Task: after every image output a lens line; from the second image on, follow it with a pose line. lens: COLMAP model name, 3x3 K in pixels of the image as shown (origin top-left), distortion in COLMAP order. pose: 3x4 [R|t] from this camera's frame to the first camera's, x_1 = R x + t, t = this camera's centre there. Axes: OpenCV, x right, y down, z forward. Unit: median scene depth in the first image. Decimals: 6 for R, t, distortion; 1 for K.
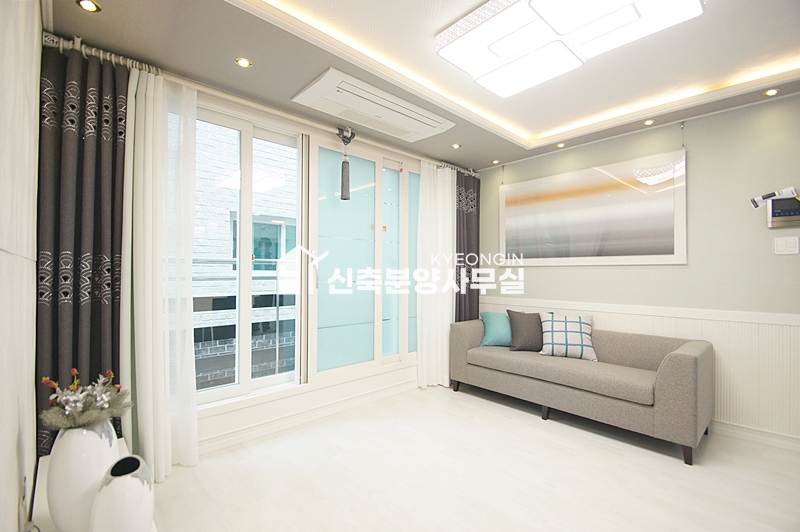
lens RADIAL K [[362.9, 0, 400.3], [0, 362.9, 268.6], [0, 0, 1]] dist [0.018402, -0.003385]
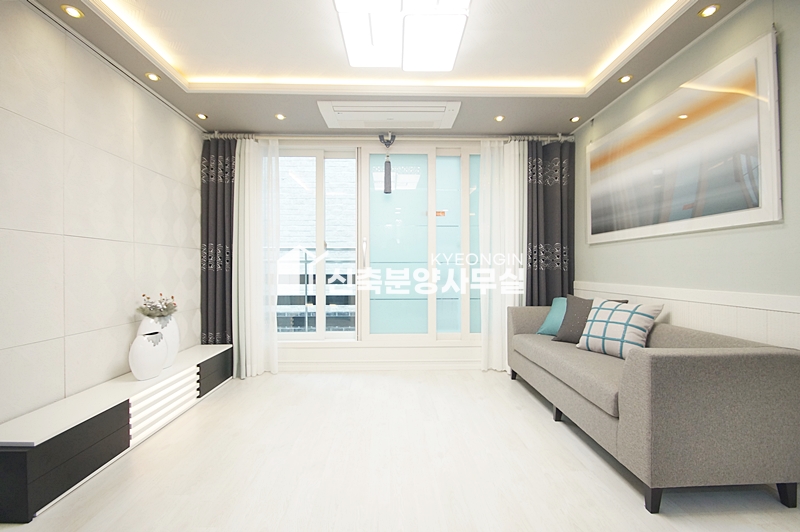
lens RADIAL K [[362.9, 0, 400.3], [0, 362.9, 267.1], [0, 0, 1]] dist [0.018402, -0.003385]
pose [[0.749001, -0.006502, -0.662537, 0.667827], [0.013293, 0.999898, 0.005216, 0.047288], [0.662436, -0.012714, 0.749011, 0.129023]]
